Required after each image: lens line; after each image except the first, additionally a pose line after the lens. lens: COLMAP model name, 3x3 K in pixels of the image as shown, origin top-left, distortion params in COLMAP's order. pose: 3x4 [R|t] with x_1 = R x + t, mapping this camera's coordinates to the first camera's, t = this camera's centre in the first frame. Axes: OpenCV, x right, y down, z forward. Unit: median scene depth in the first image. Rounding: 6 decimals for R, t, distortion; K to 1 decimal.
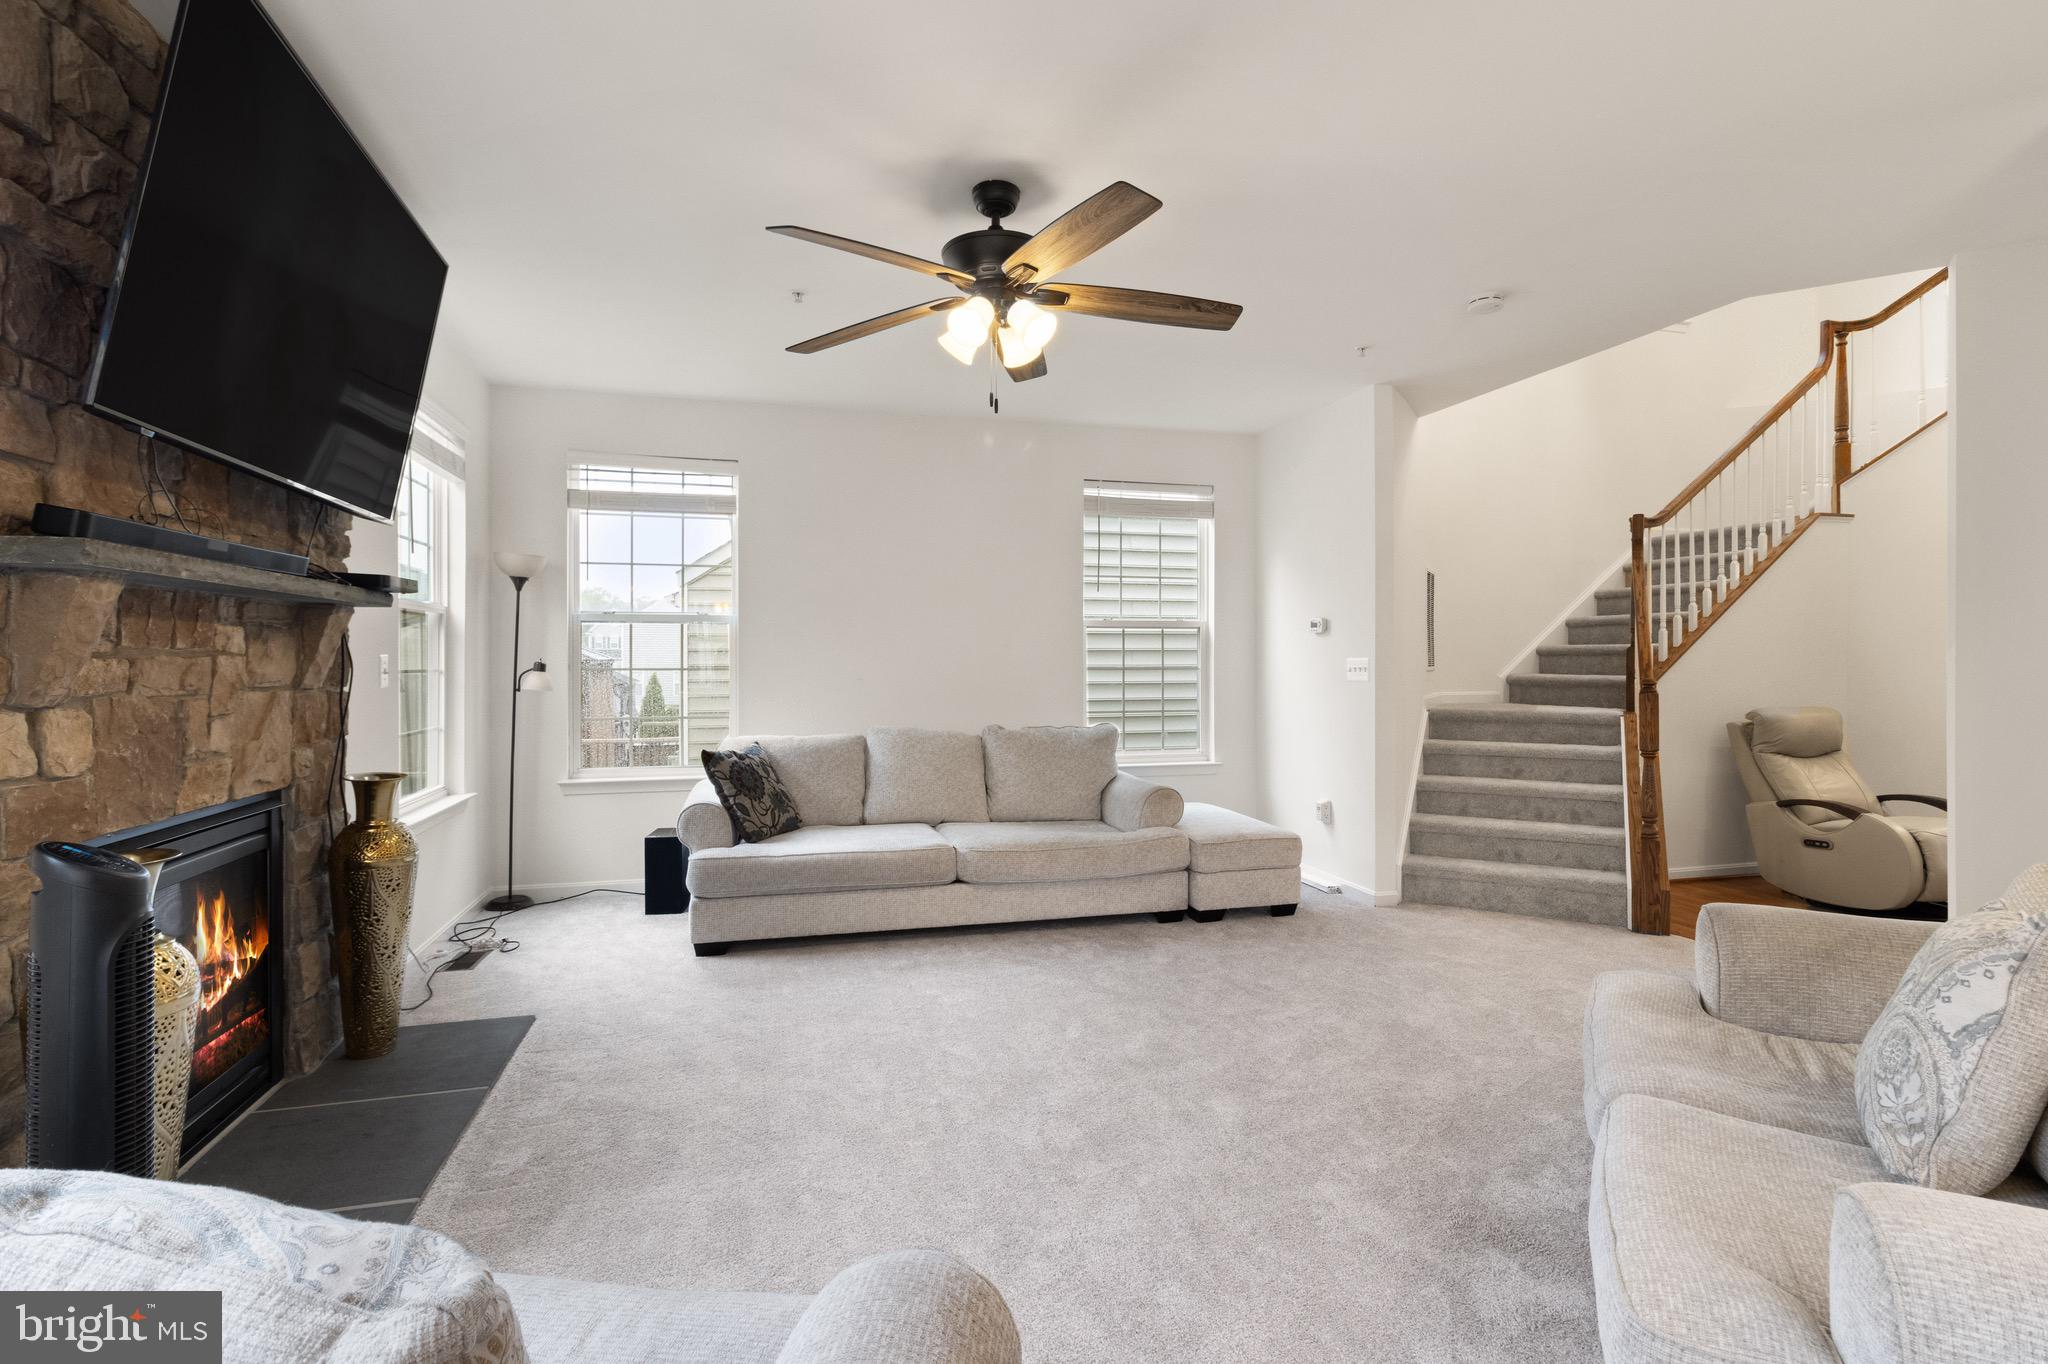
lens RADIAL K [[974.0, 0, 1022.8], [0, 974.0, 660.9], [0, 0, 1]] dist [0.002593, 0.001702]
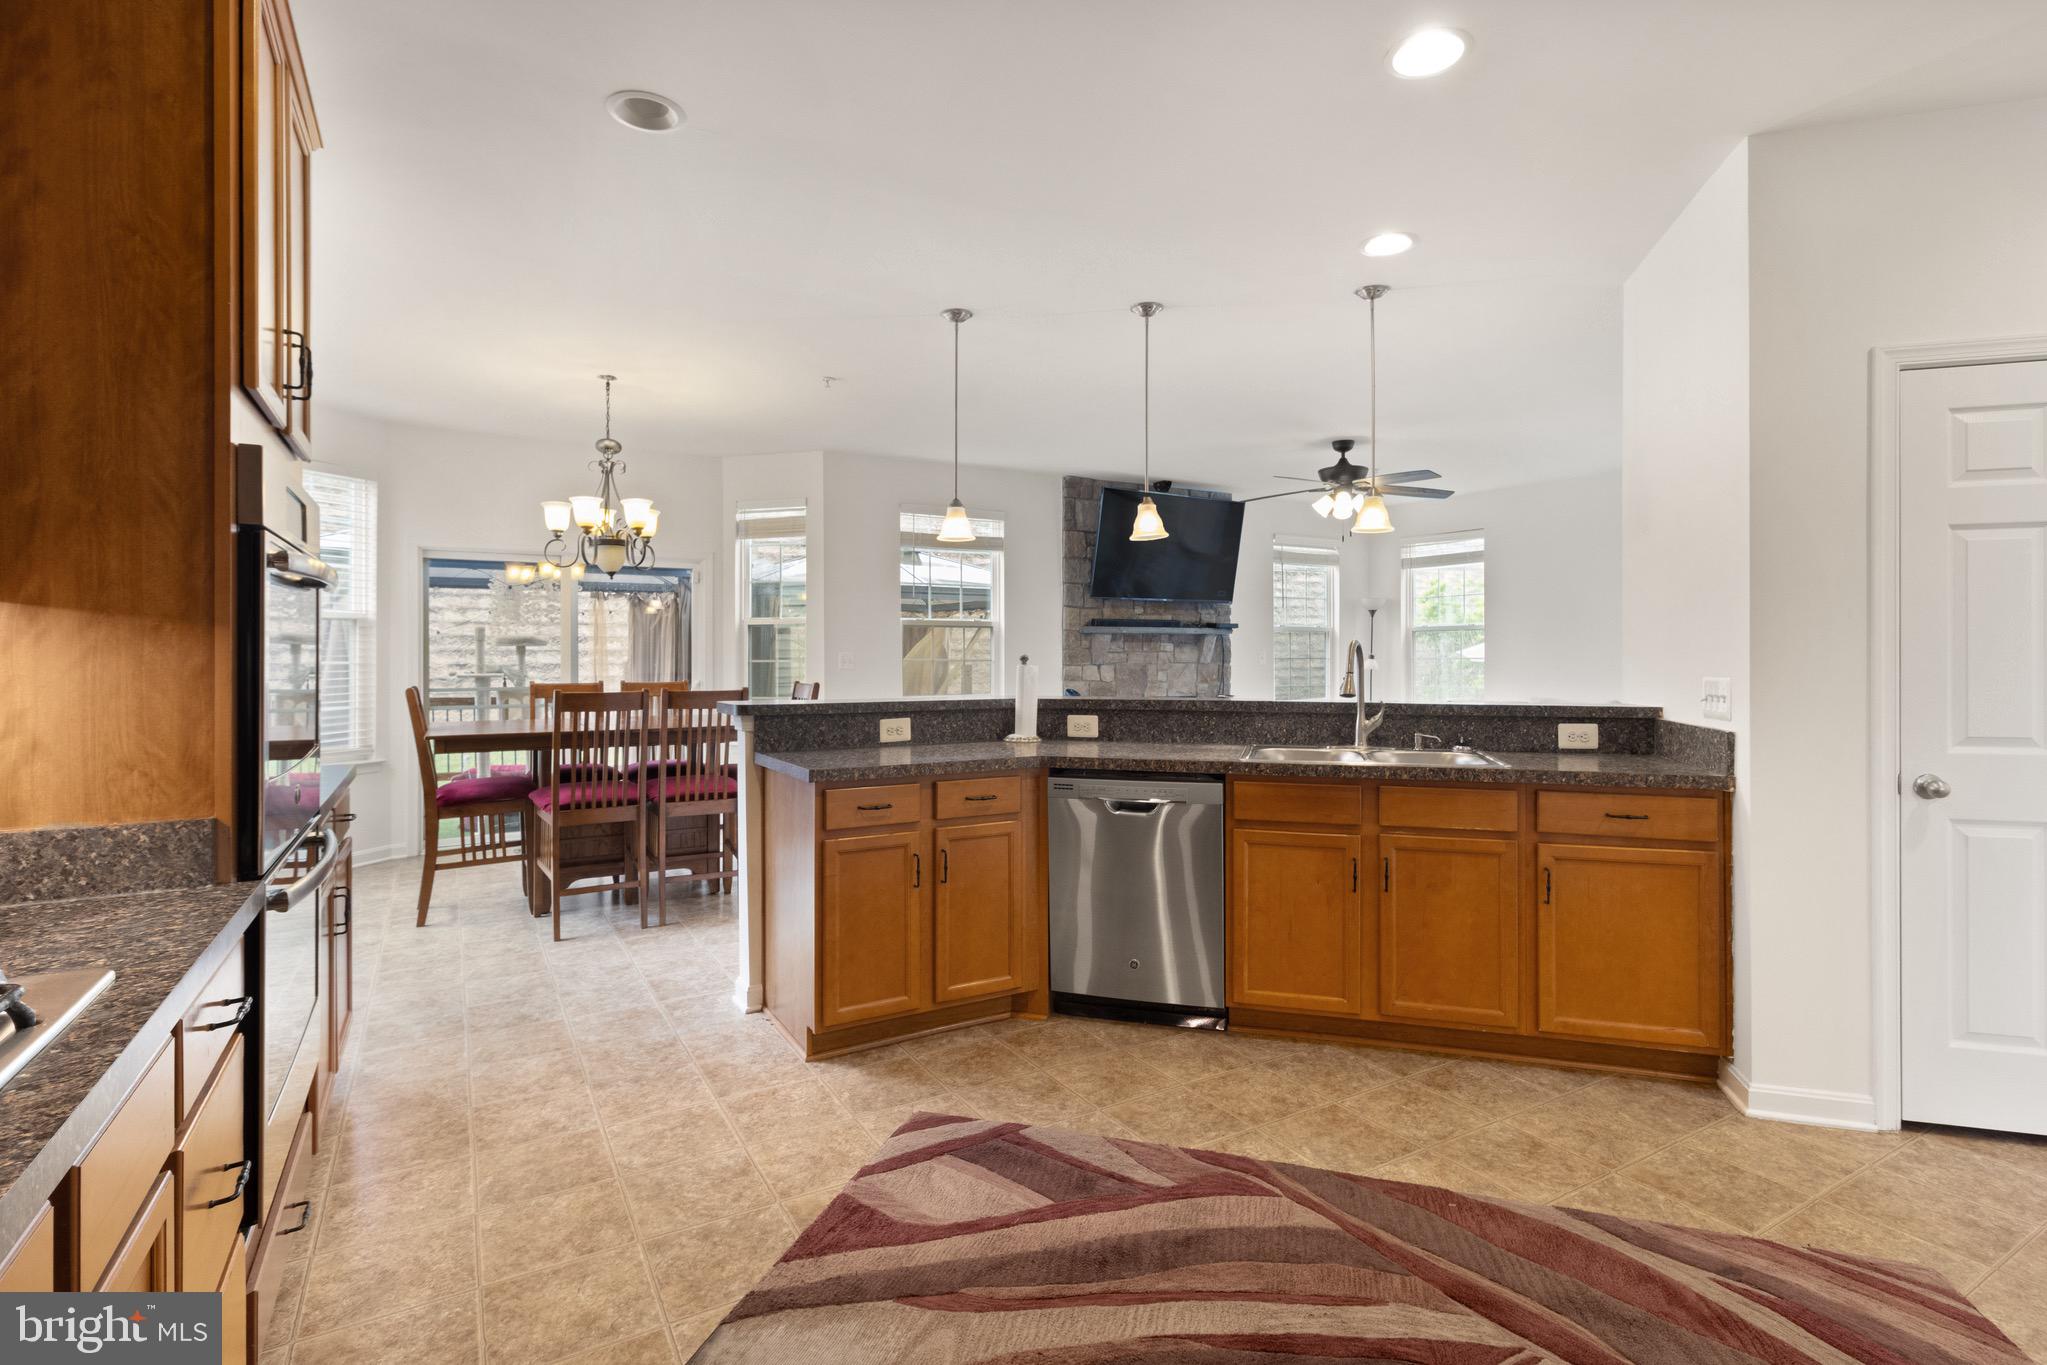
lens RADIAL K [[973.5, 0, 1022.3], [0, 973.5, 661.4], [0, 0, 1]] dist [0.002593, 0.001702]
pose [[0.292291, 0.005813, -0.956312, 1.231848], [0.002249, 0.999975, 0.006766, 0.001725], [0.956327, -0.004128, 0.292270, -0.241286]]
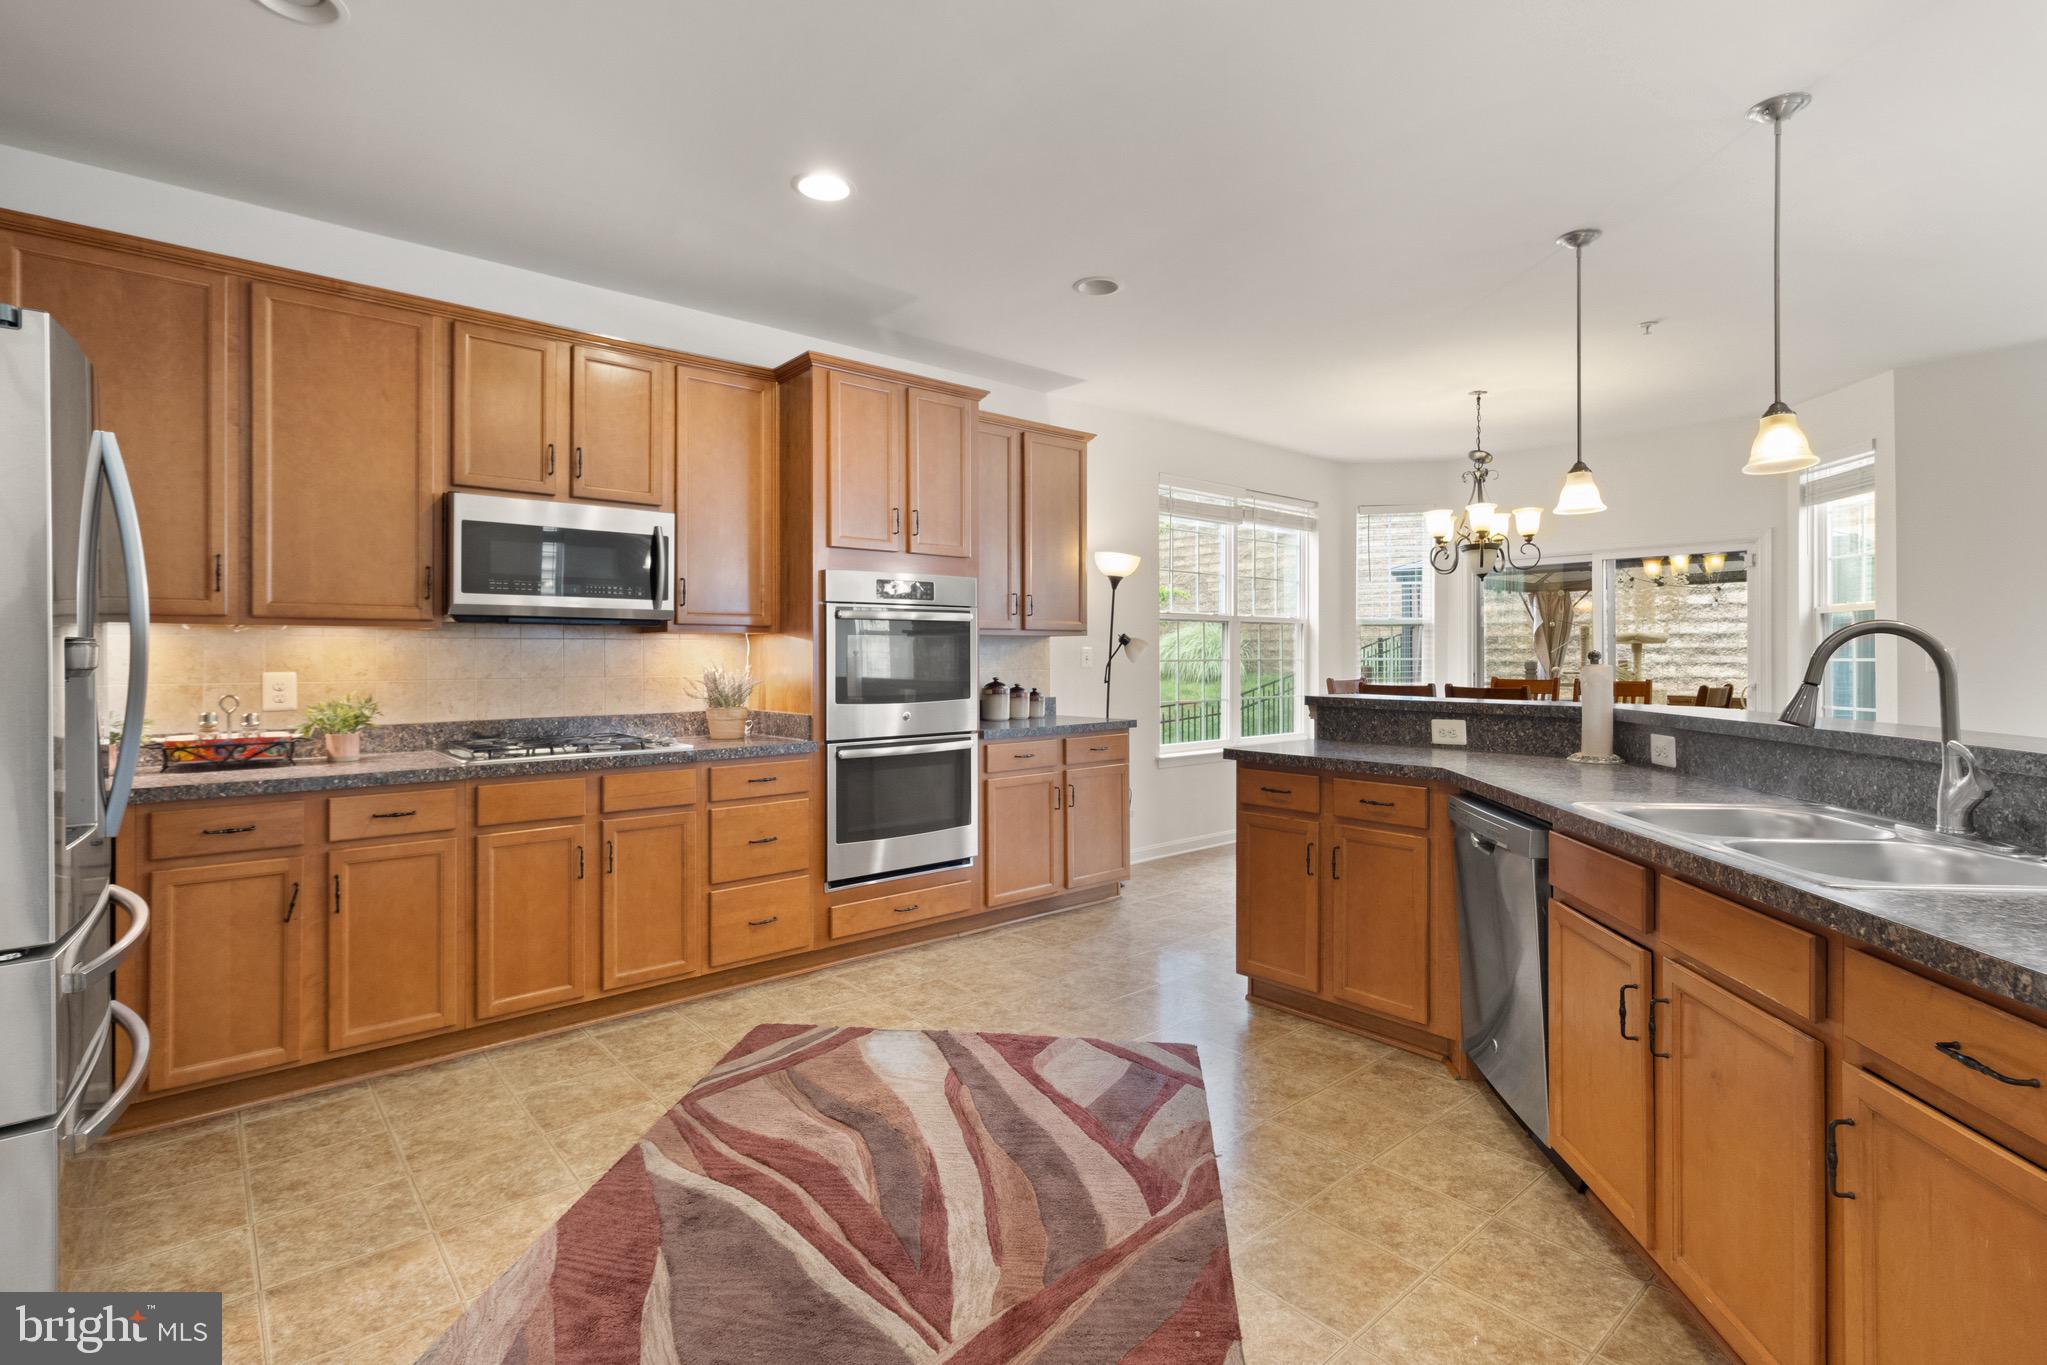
lens RADIAL K [[973.5, 0, 1022.3], [0, 973.5, 661.4], [0, 0, 1]] dist [0.002593, 0.001702]
pose [[-0.892406, 0.005227, -0.451203, 1.058721], [0.004465, 0.999986, 0.002753, 0.005516], [0.451211, 0.000442, -0.892417, 0.461557]]
